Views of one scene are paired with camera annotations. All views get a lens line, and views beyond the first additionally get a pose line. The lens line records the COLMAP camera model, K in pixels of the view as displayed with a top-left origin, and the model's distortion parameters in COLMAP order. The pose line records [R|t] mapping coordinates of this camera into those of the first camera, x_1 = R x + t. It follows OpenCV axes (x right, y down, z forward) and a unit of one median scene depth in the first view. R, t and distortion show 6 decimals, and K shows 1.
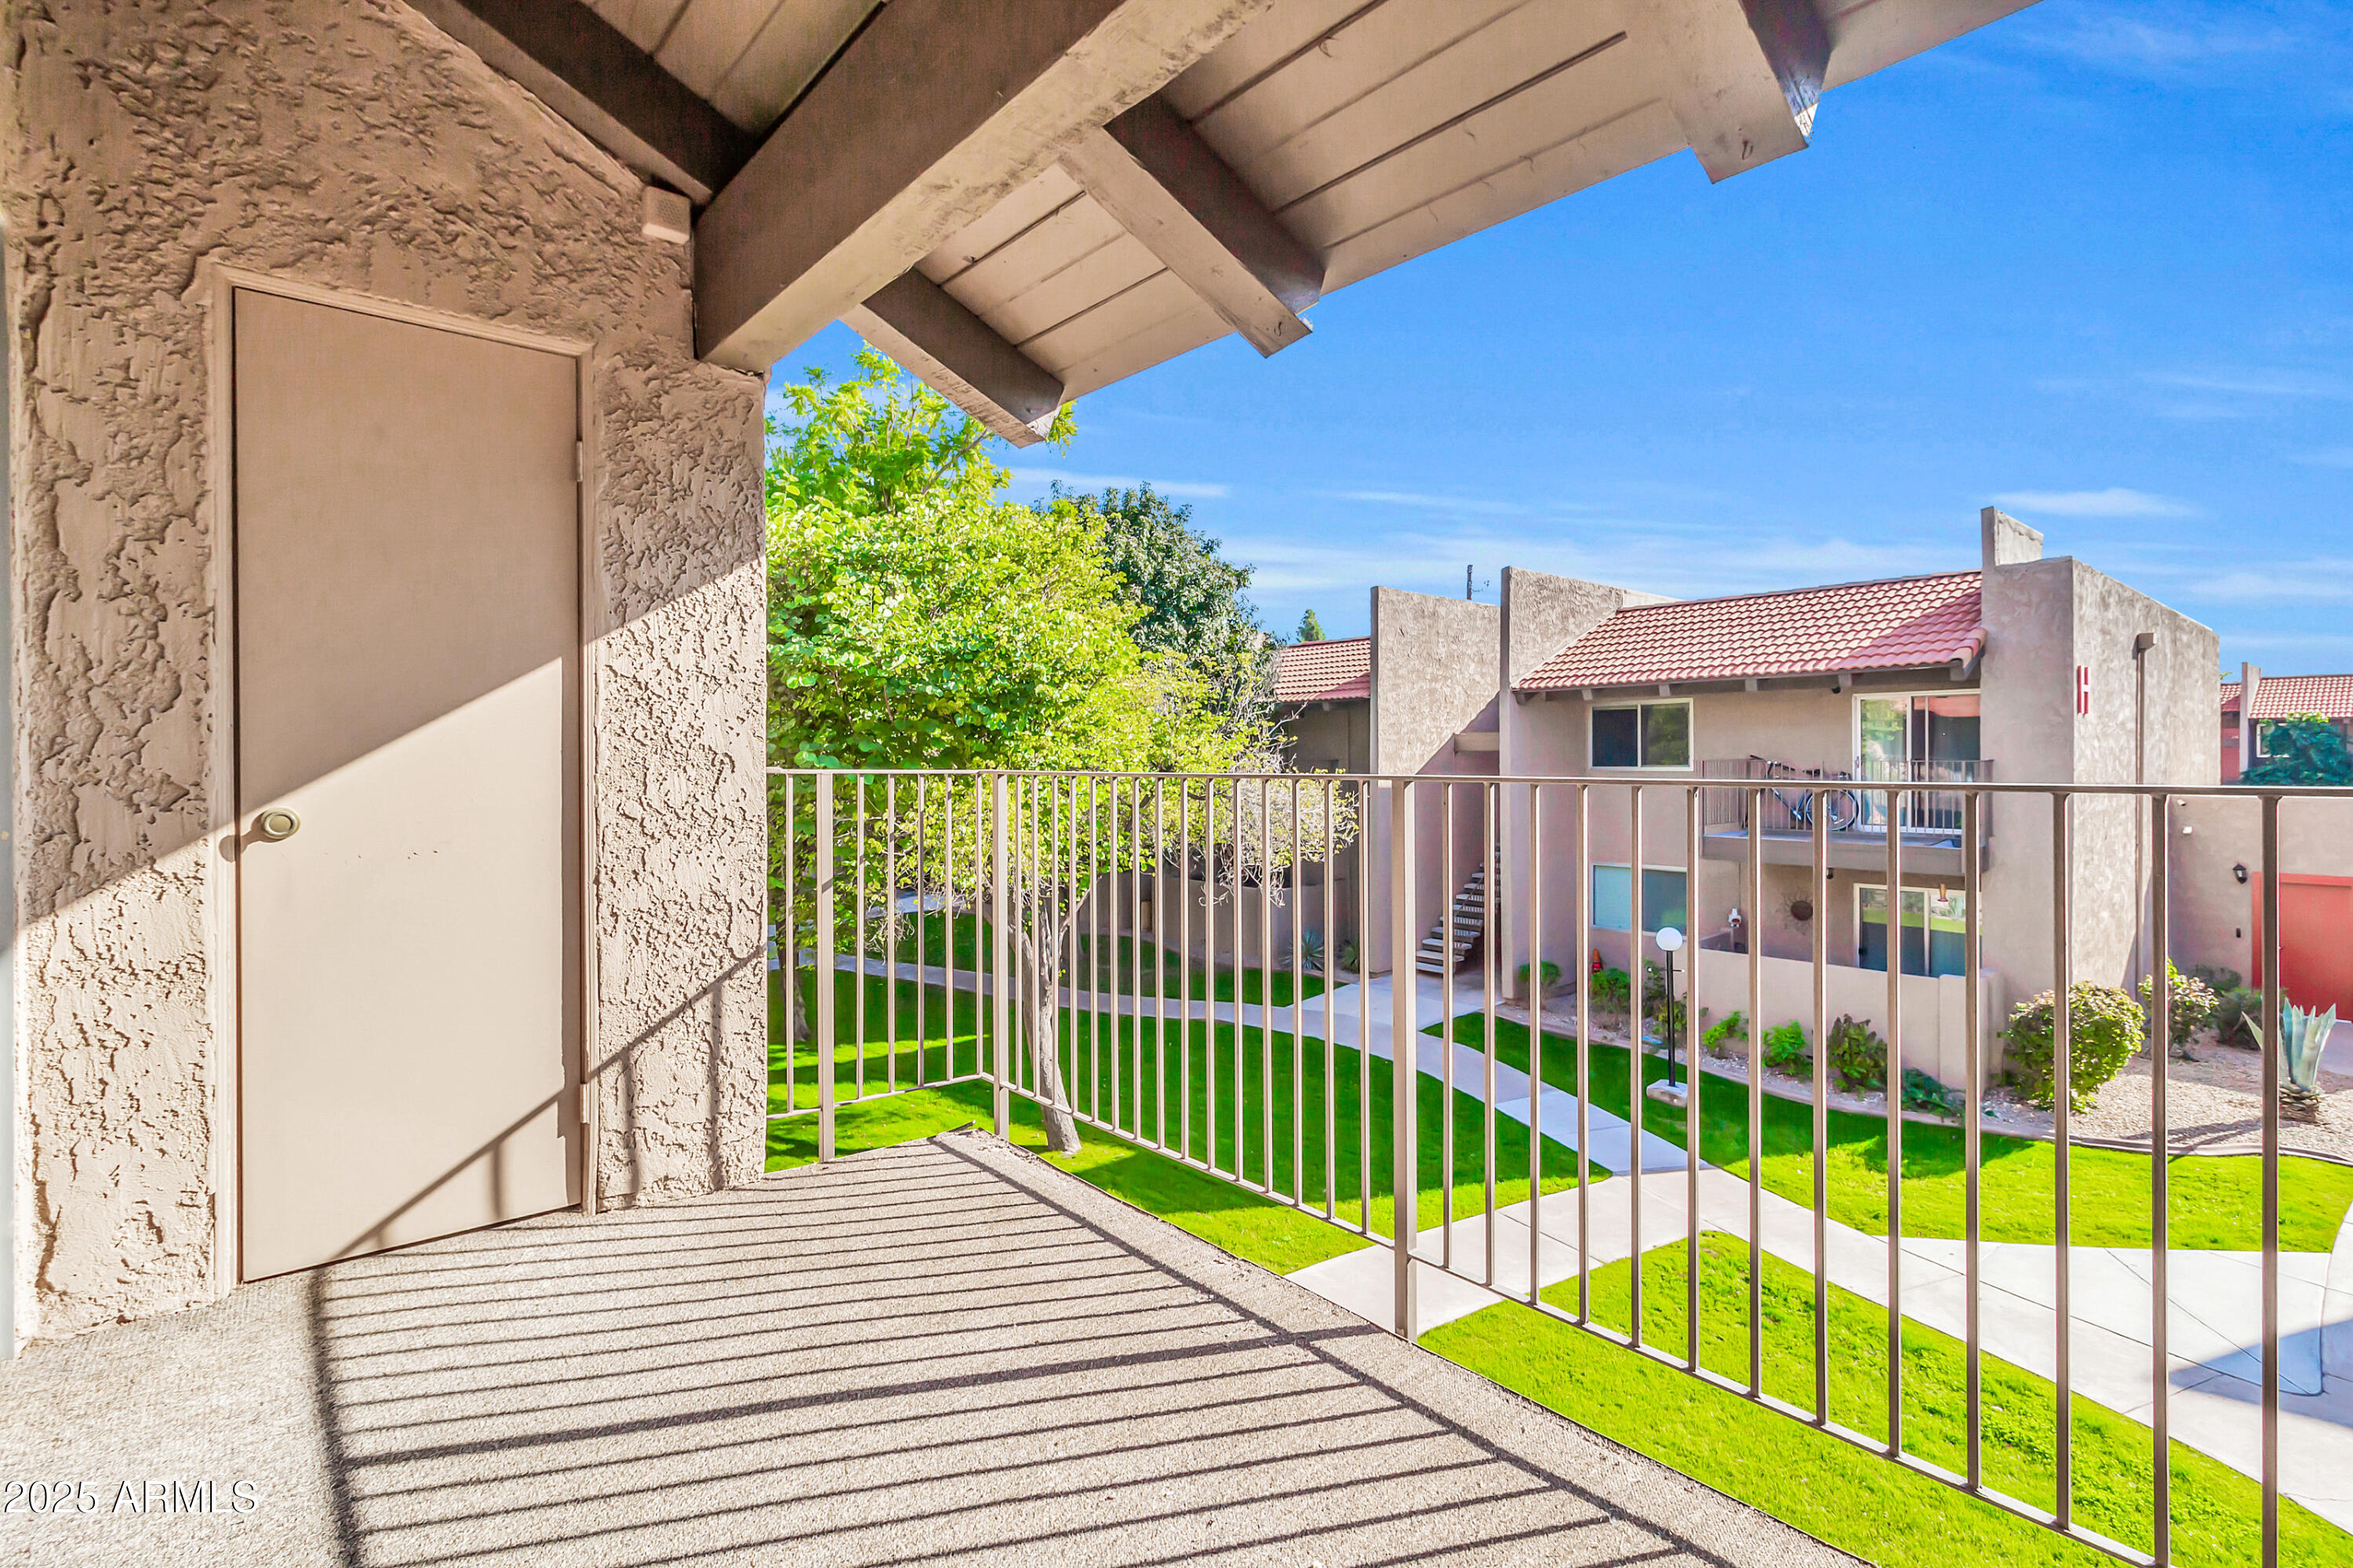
lens RADIAL K [[1087.8, 0, 1188.8], [0, 1087.8, 750.2], [0, 0, 1]] dist [0.001581, -0.000262]
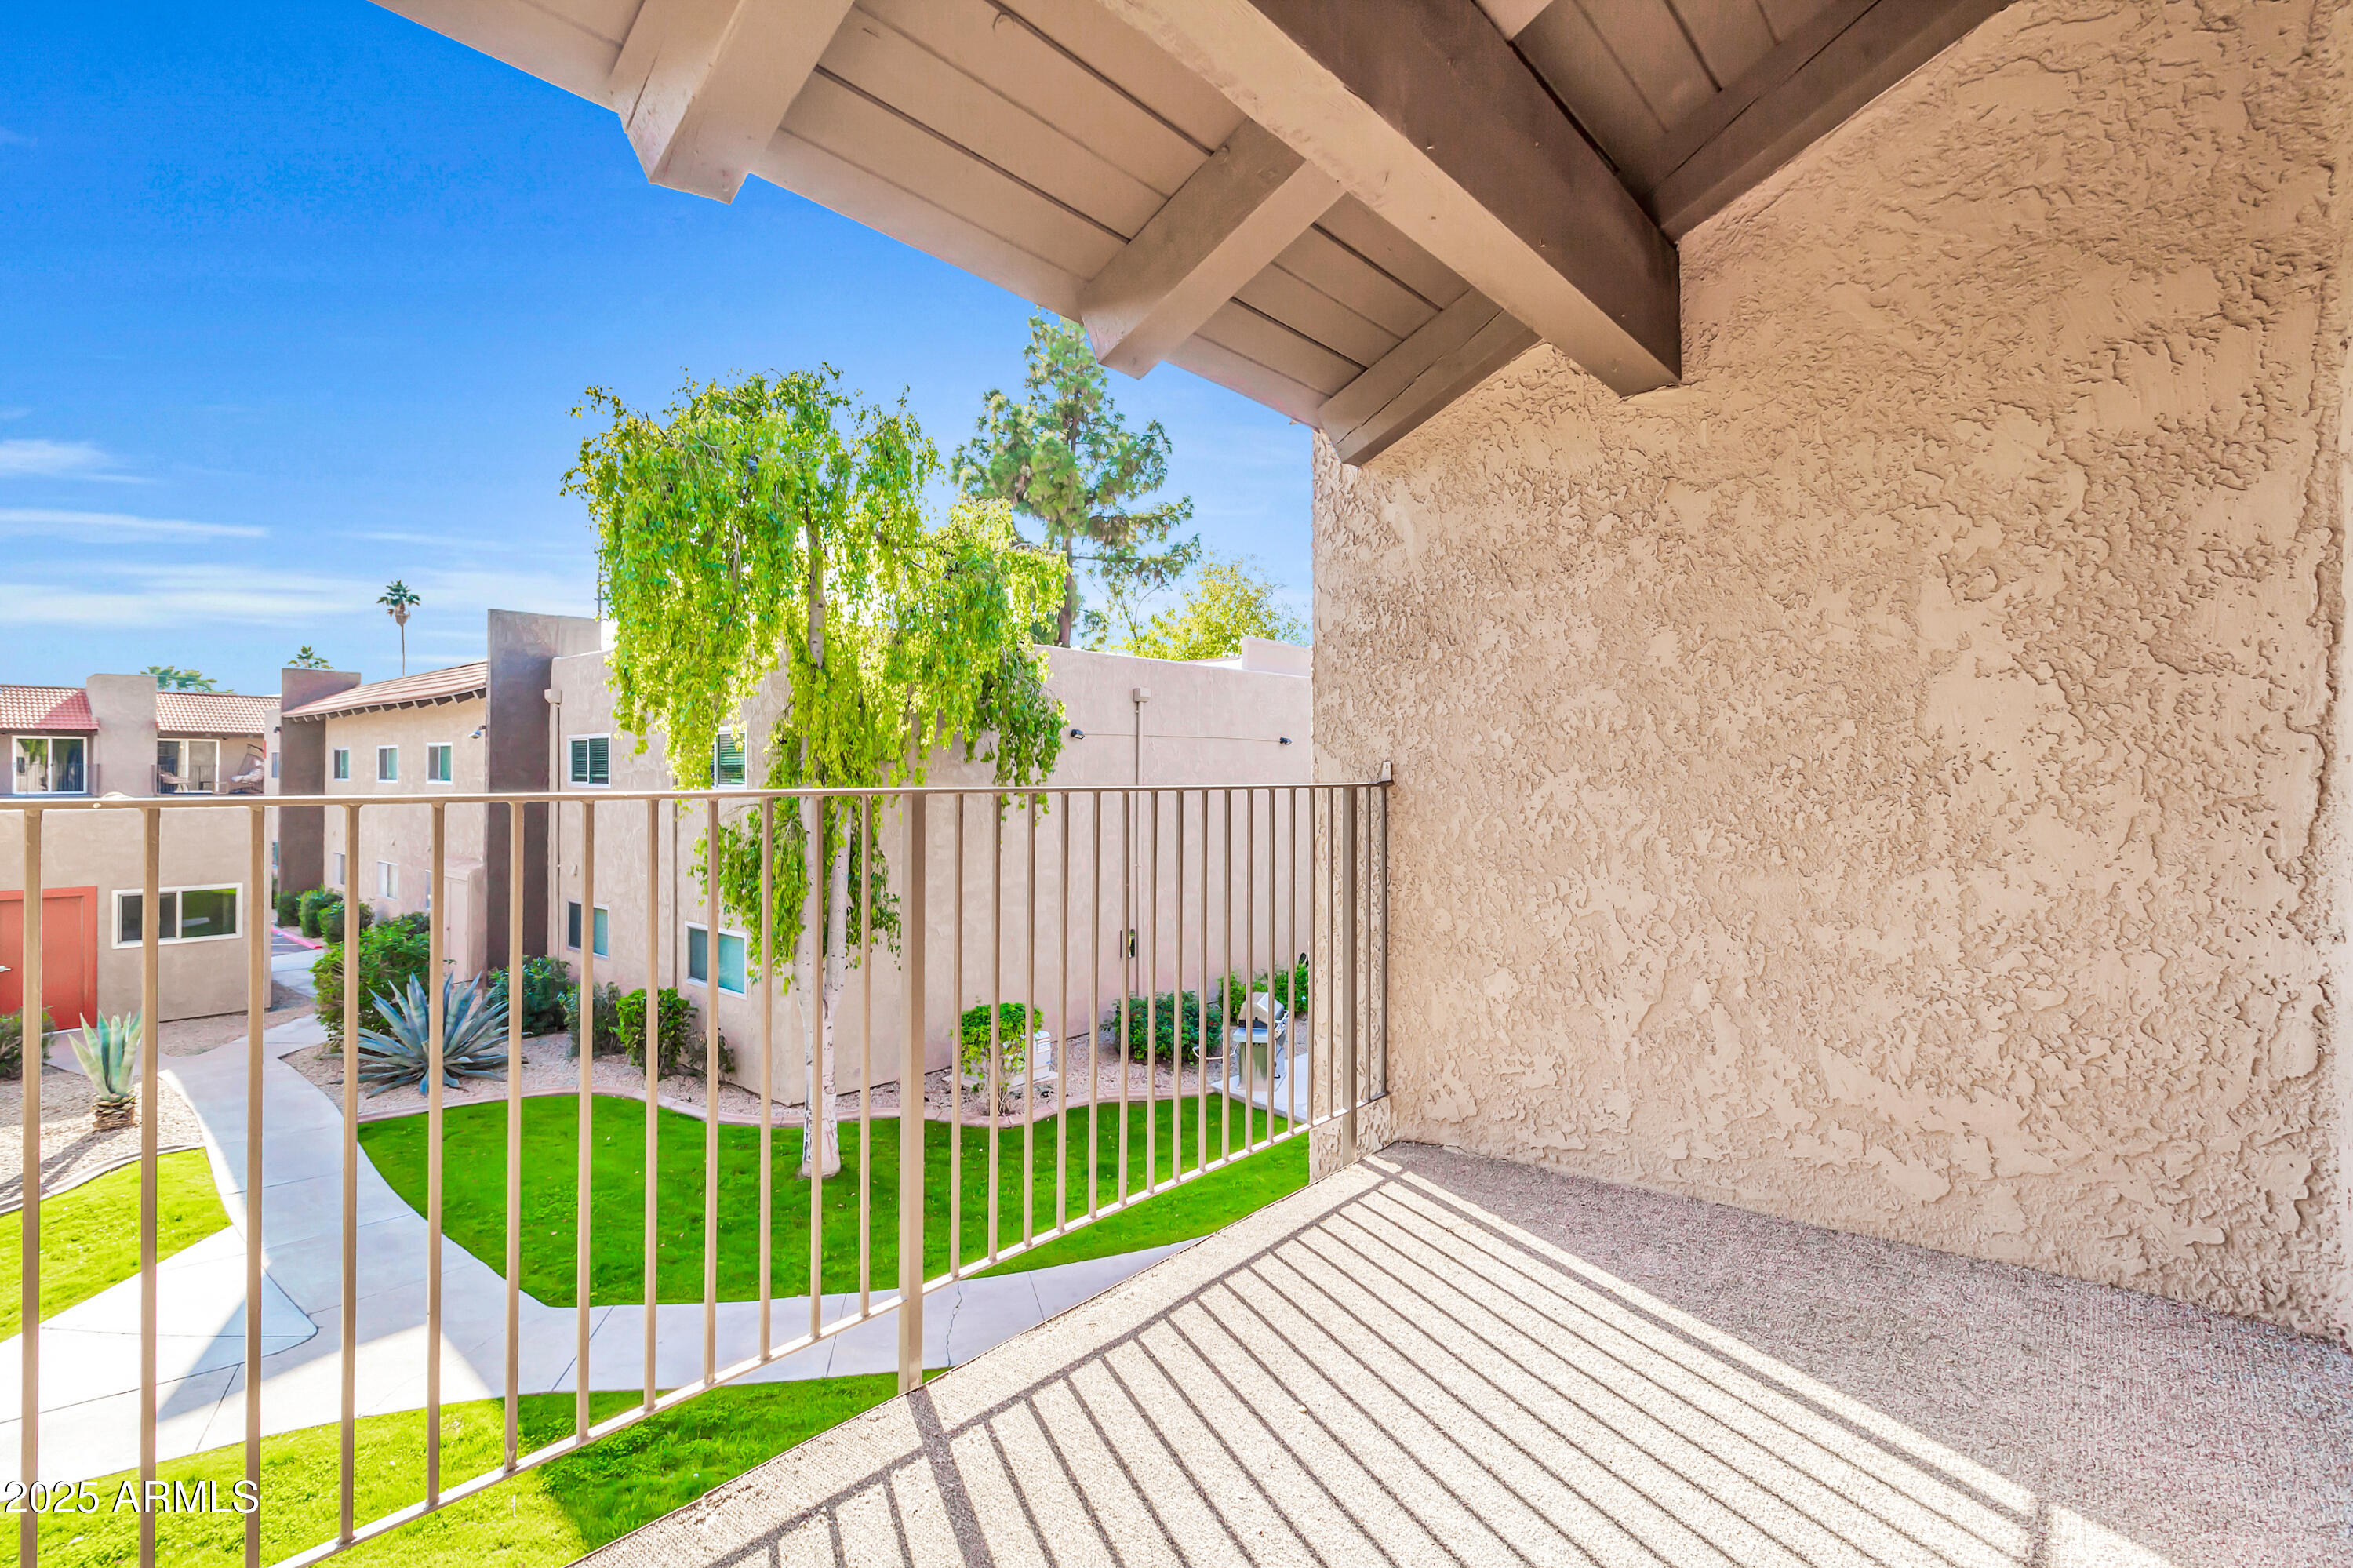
lens RADIAL K [[1087.8, 0, 1204.5], [0, 1087.8, 759.1], [0, 0, 1]] dist [0.001581, -0.000262]
pose [[-0.151493, 0.014721, 0.988349, -0.623132], [-0.012309, 0.999783, -0.016778, 0.008869], [-0.988382, -0.014707, -0.151279, 0.727054]]
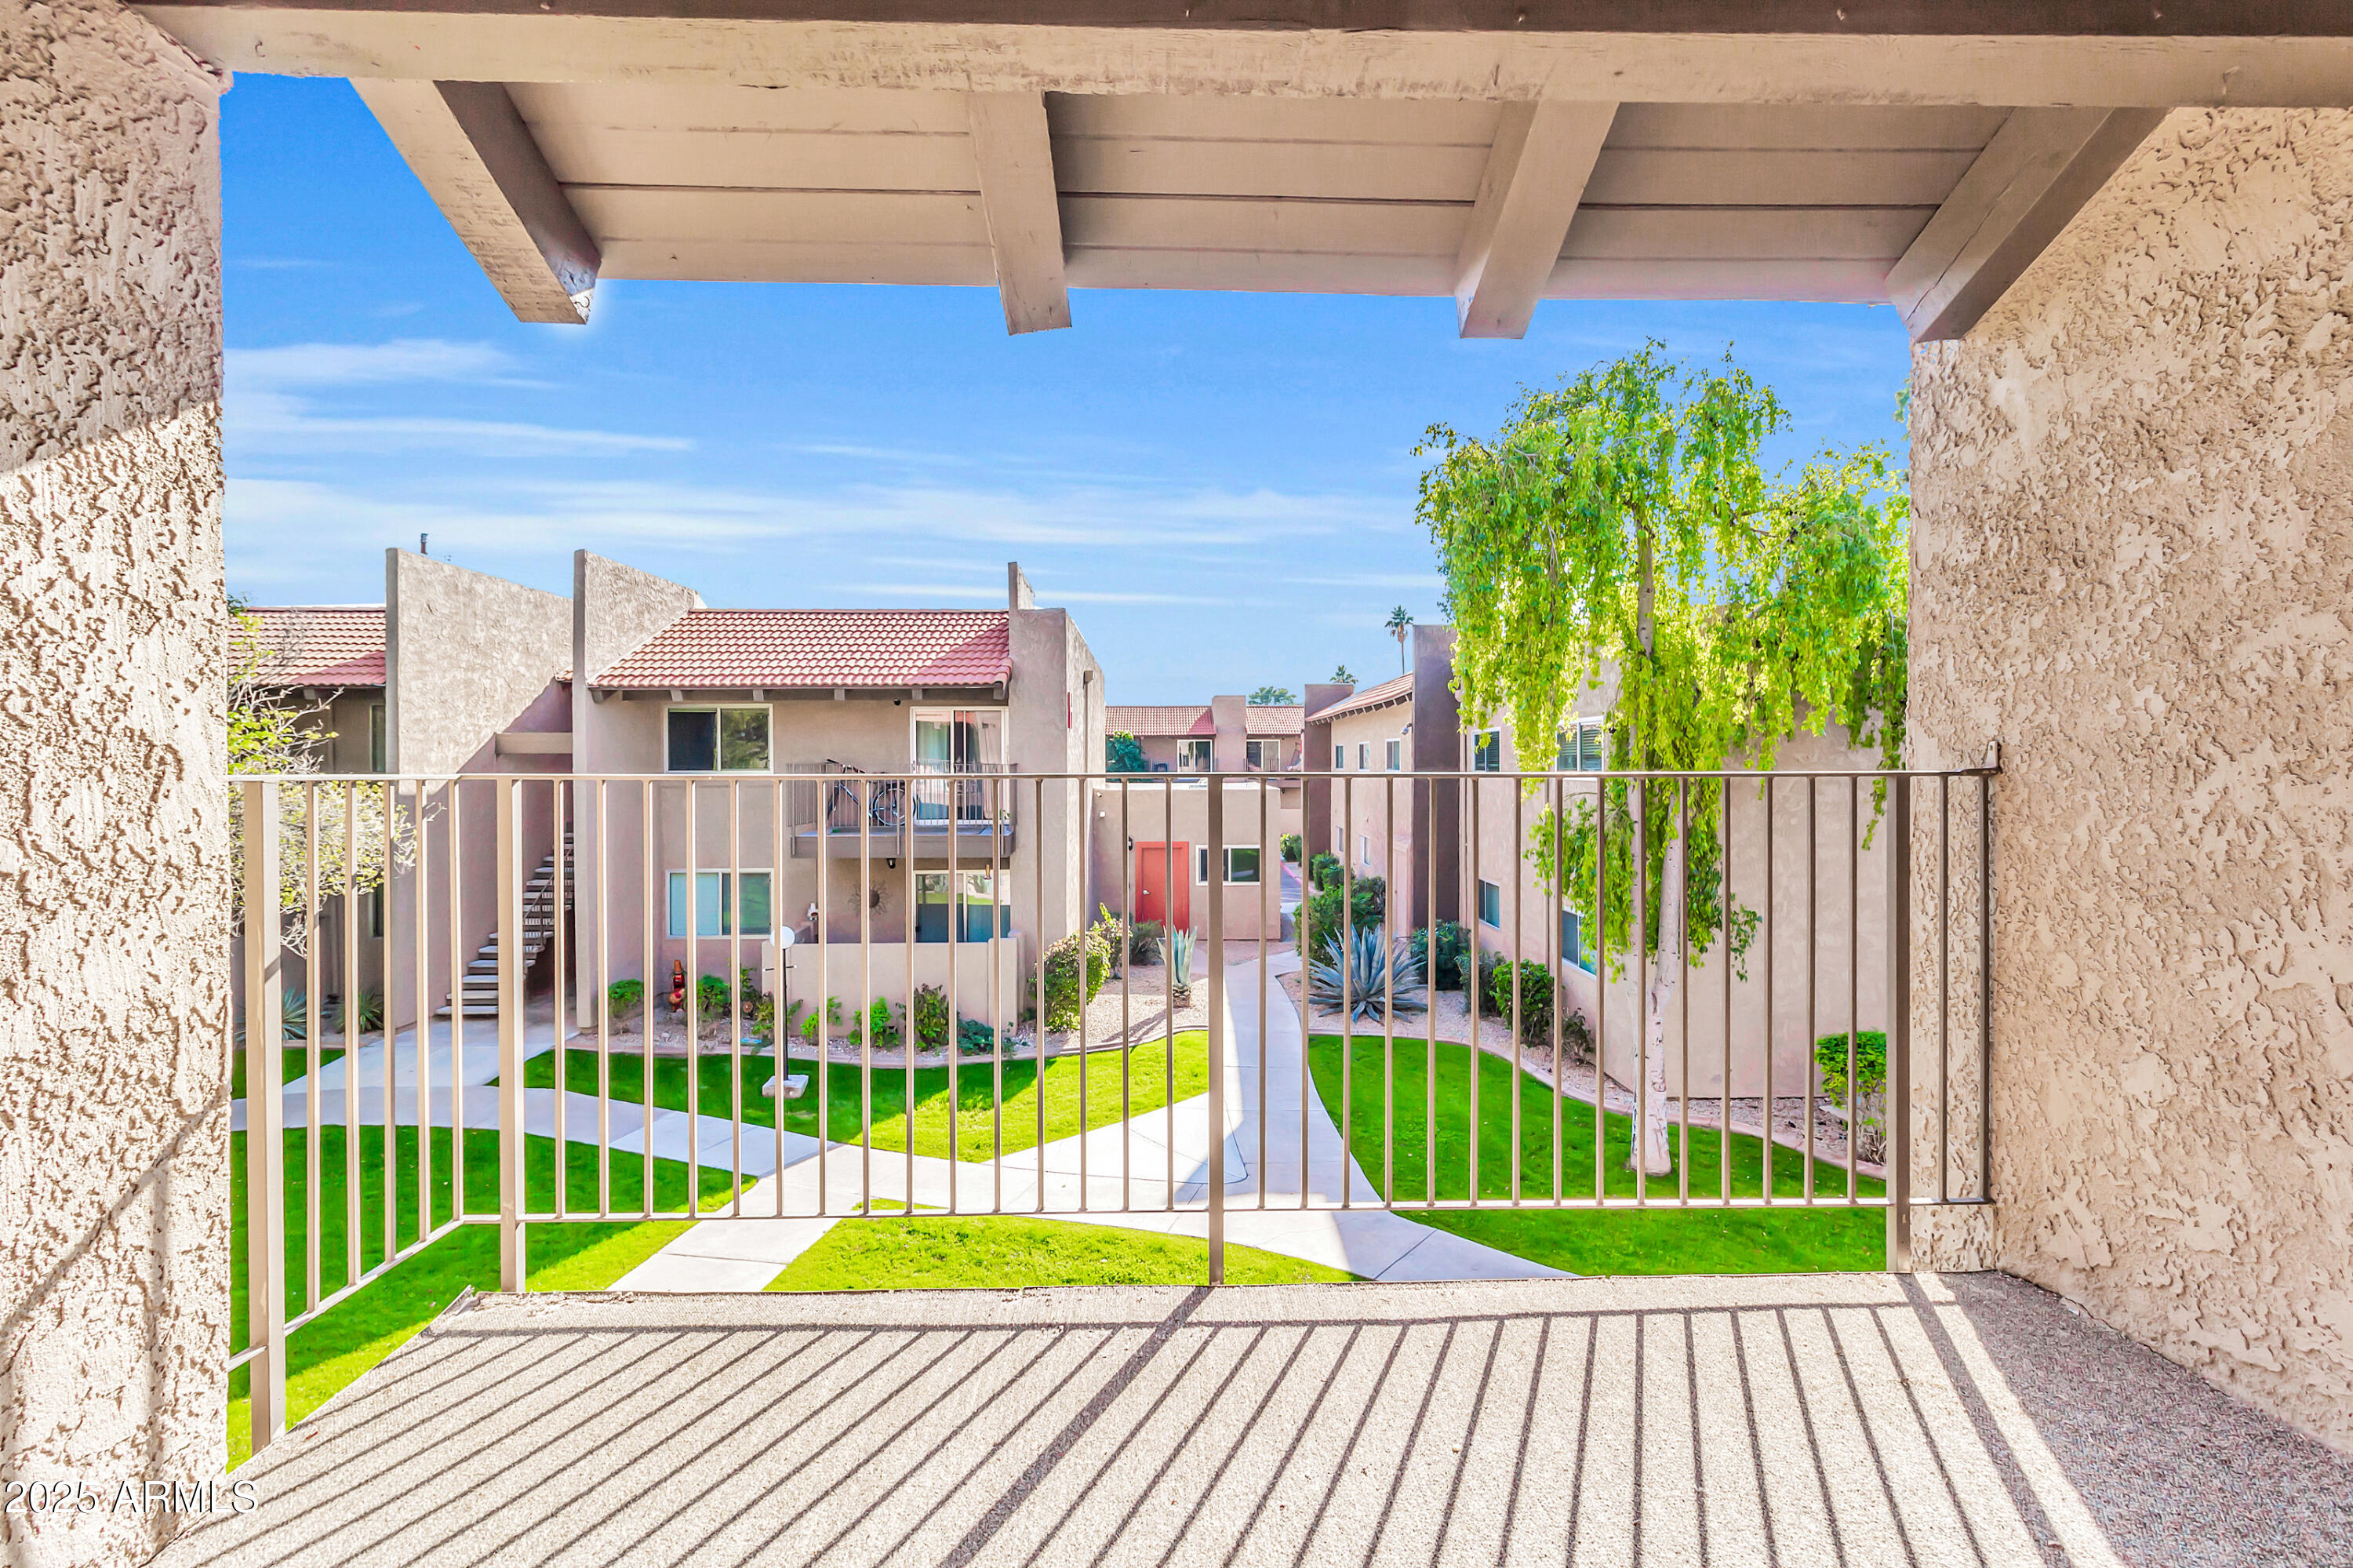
lens RADIAL K [[1087.8, 0, 1180.9], [0, 1087.8, 759.5], [0, 0, 1]] dist [0.001581, -0.000262]
pose [[0.639681, 0.002884, 0.768635, -0.537105], [-0.006243, 0.999979, 0.001443, 0.006169], [-0.768615, -0.005722, 0.639686, 0.267793]]
